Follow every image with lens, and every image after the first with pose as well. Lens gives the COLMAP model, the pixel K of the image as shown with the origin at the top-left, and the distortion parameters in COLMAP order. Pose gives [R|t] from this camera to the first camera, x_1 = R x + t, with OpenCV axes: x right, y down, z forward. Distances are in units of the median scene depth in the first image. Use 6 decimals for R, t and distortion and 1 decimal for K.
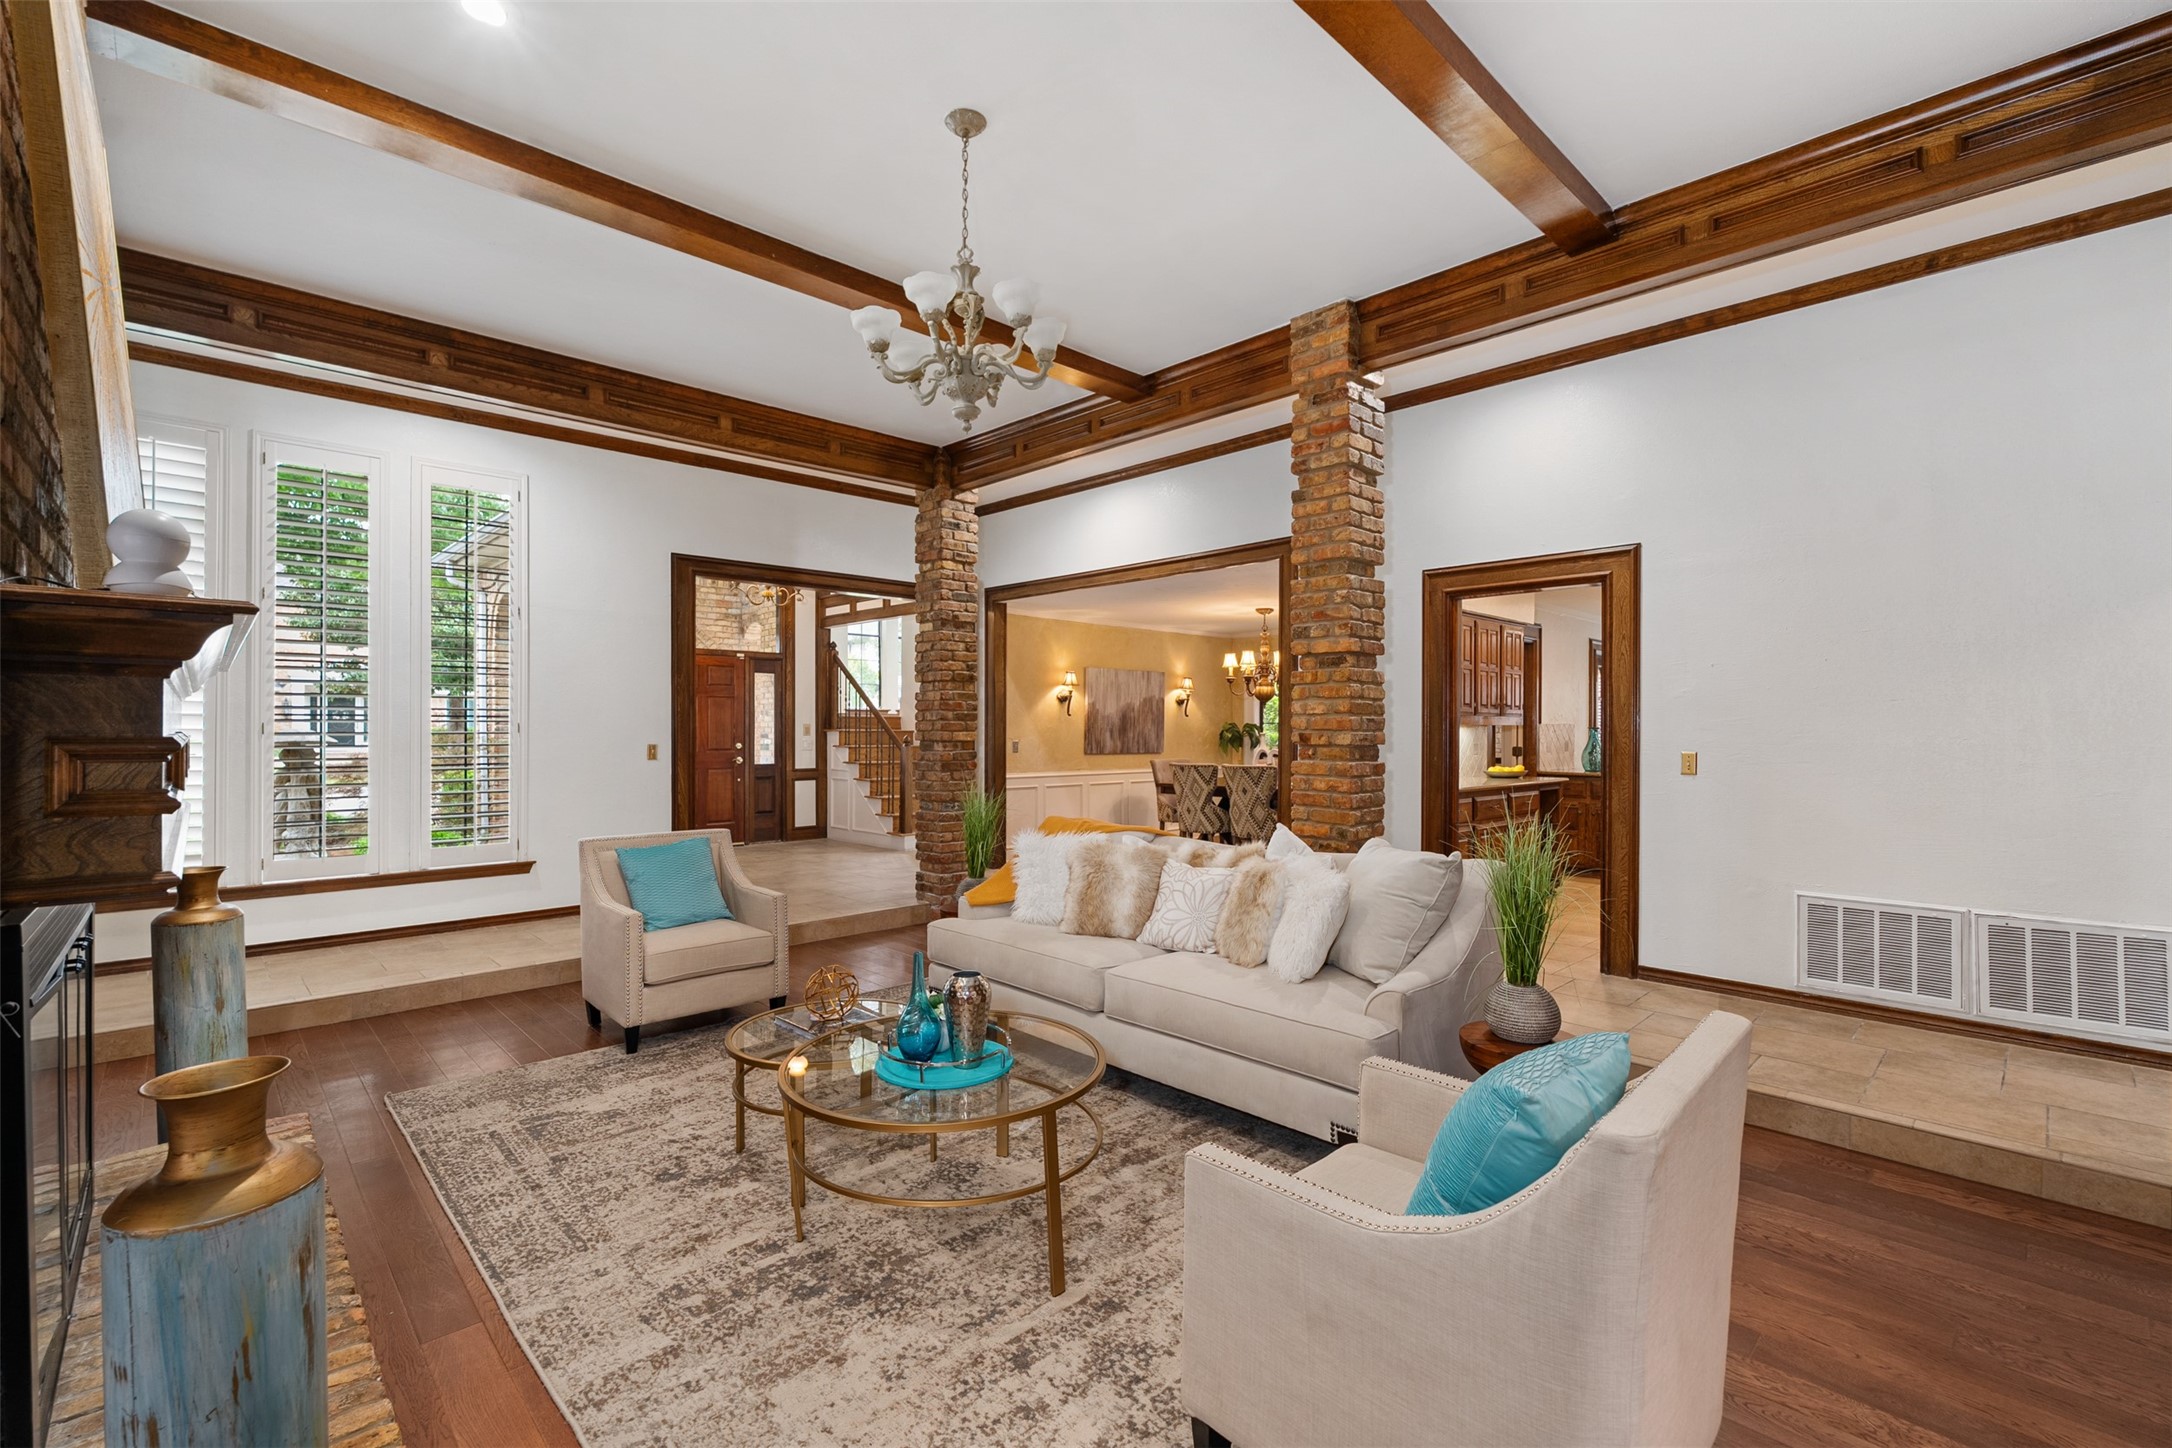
lens RADIAL K [[952.4, 0, 1091.5], [0, 952.4, 721.1], [0, 0, 1]] dist [-0.008423, -0.000240]
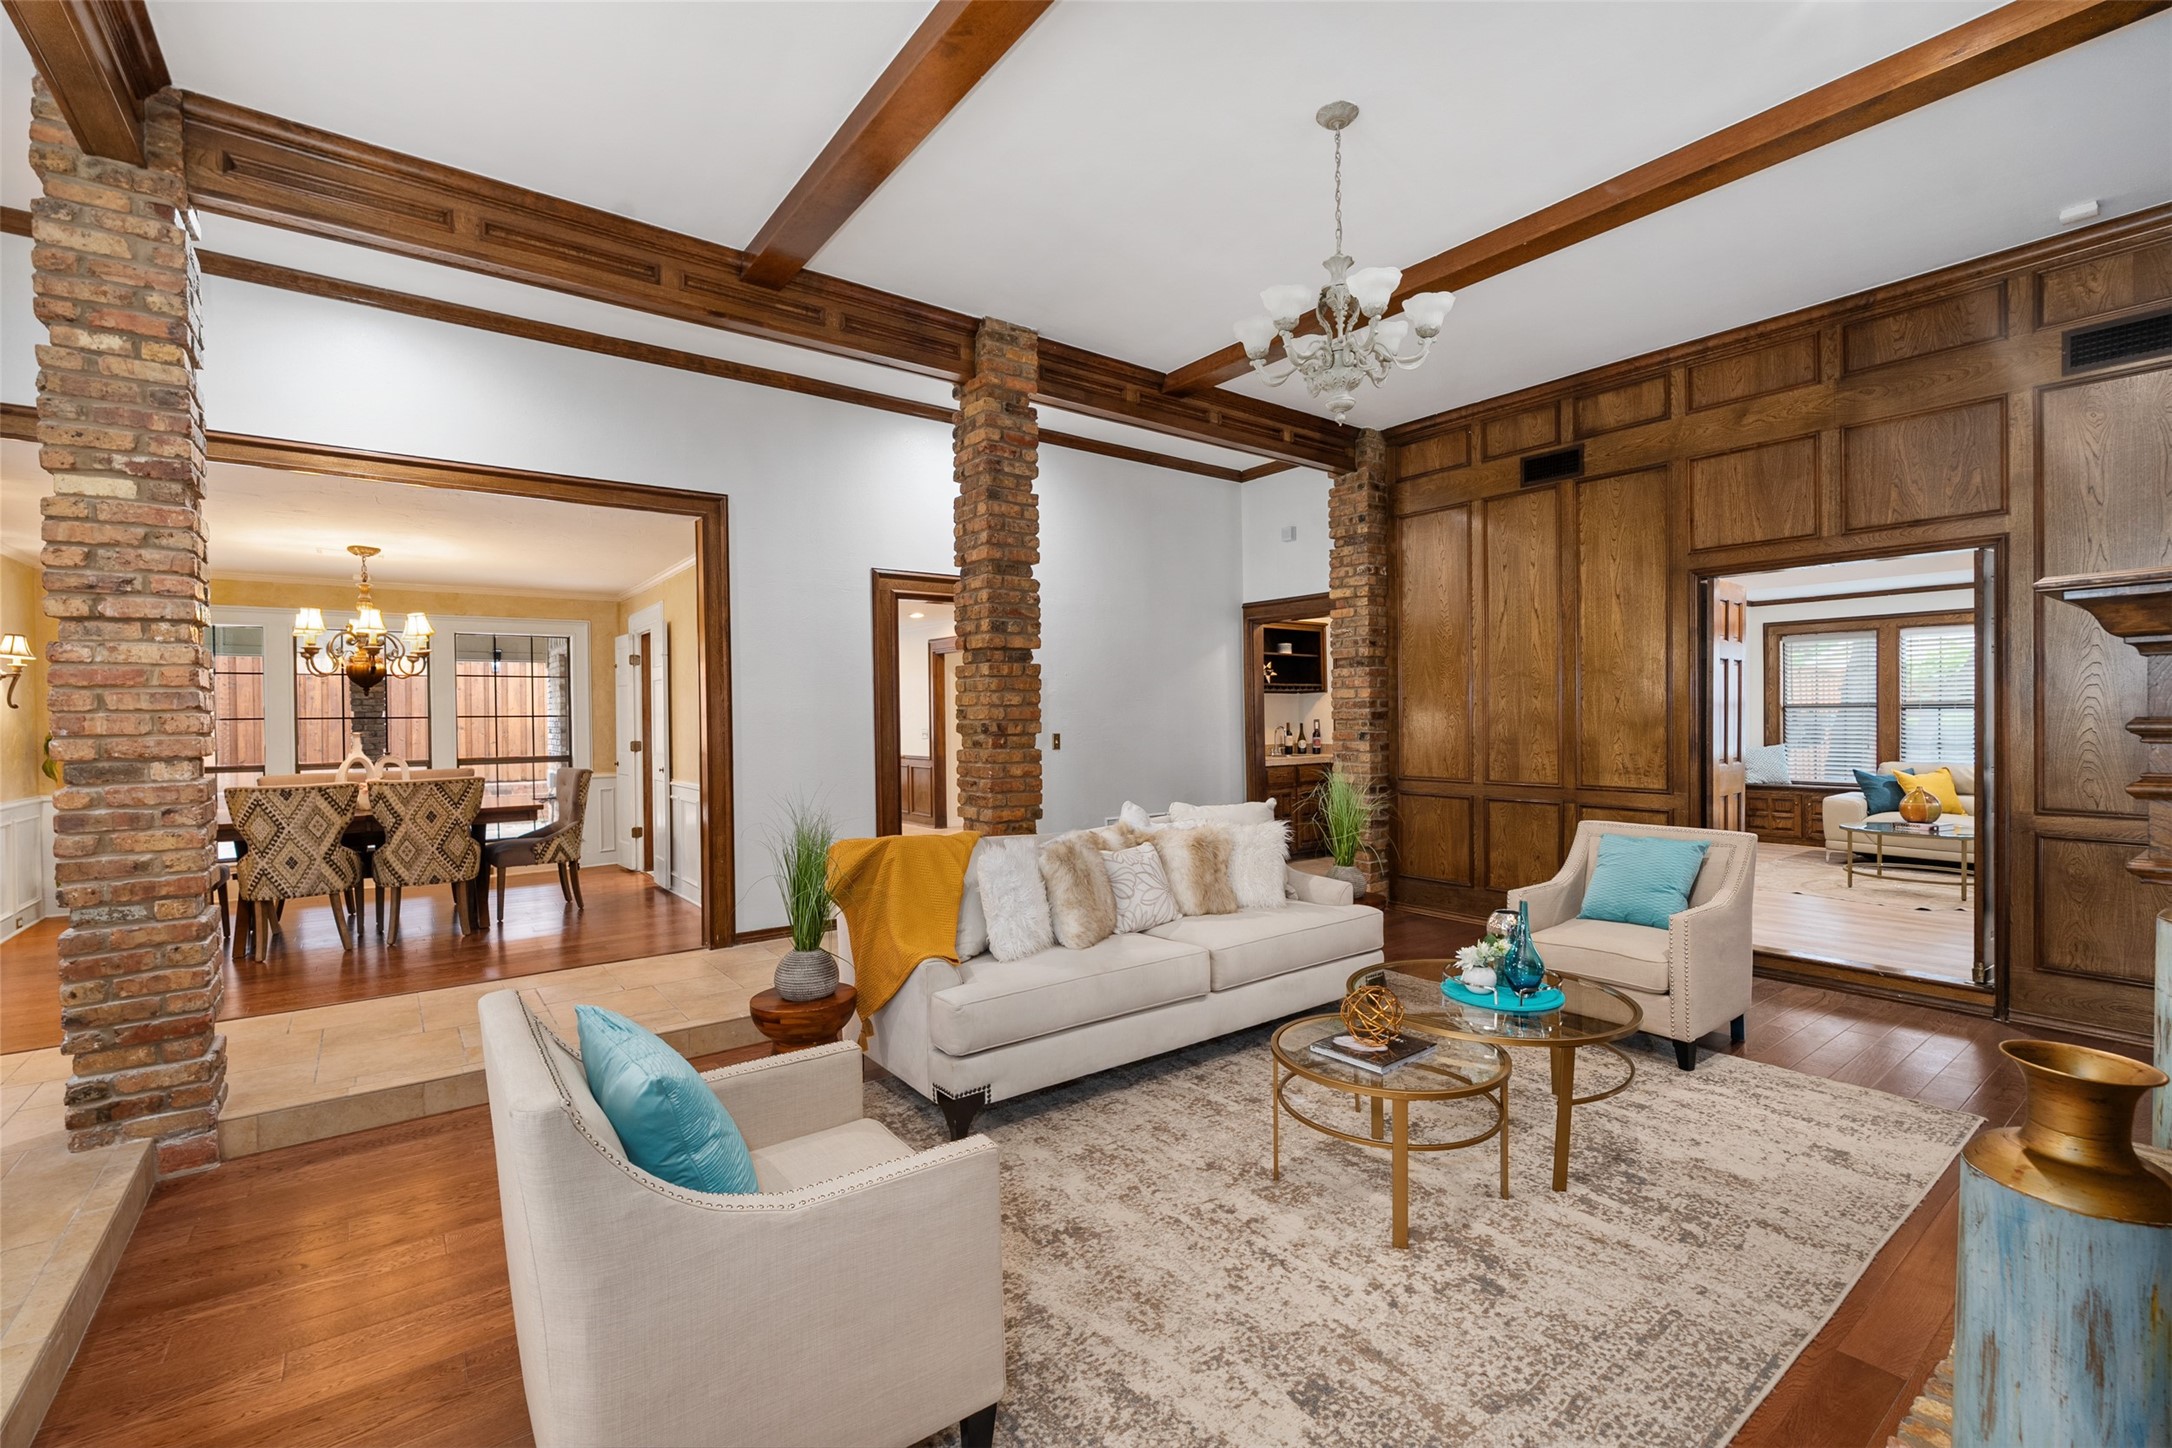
lens RADIAL K [[952.4, 0, 1076.4], [0, 952.4, 728.8], [0, 0, 1]] dist [-0.008423, -0.000240]
pose [[0.118615, -0.012402, 0.992863, -1.110153], [0.004567, 0.999918, 0.011945, 0.008296], [-0.992930, 0.003118, 0.118662, 1.099918]]
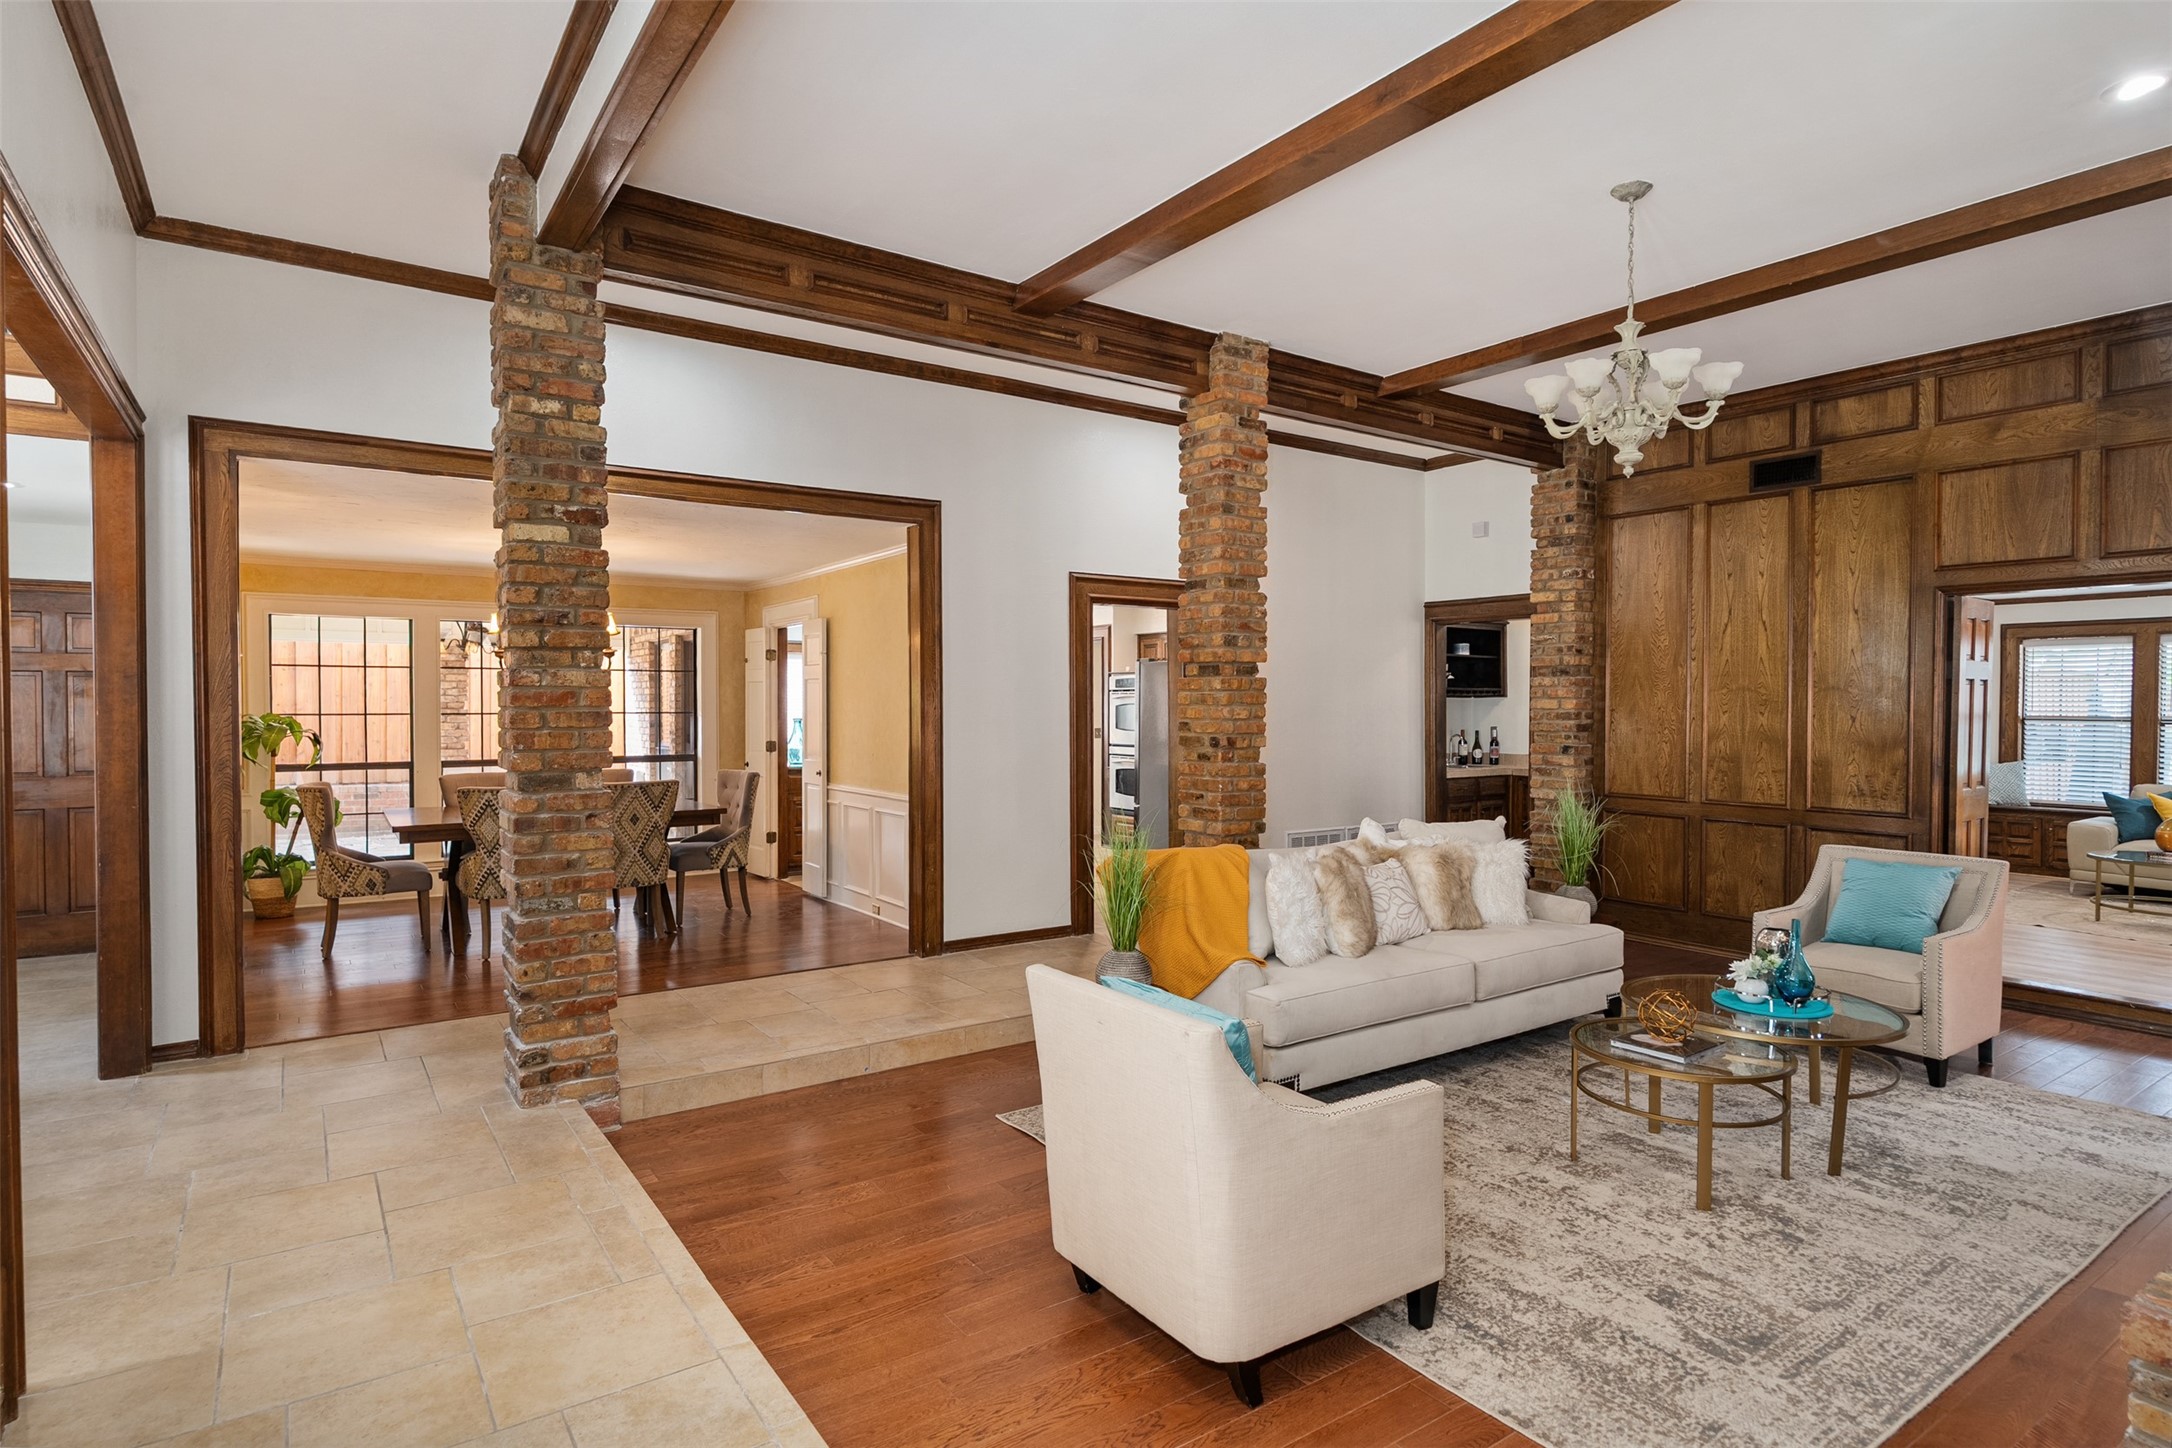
lens RADIAL K [[1161.2, 0, 1065.3], [0, 1161.2, 727.4], [0, 0, 1]] dist [-0.010165, 0.000055]
pose [[0.161679, -0.018786, 0.986665, -1.473046], [-0.008728, 0.999752, 0.020465, -0.031963], [-0.986805, -0.011920, 0.161475, 1.347237]]
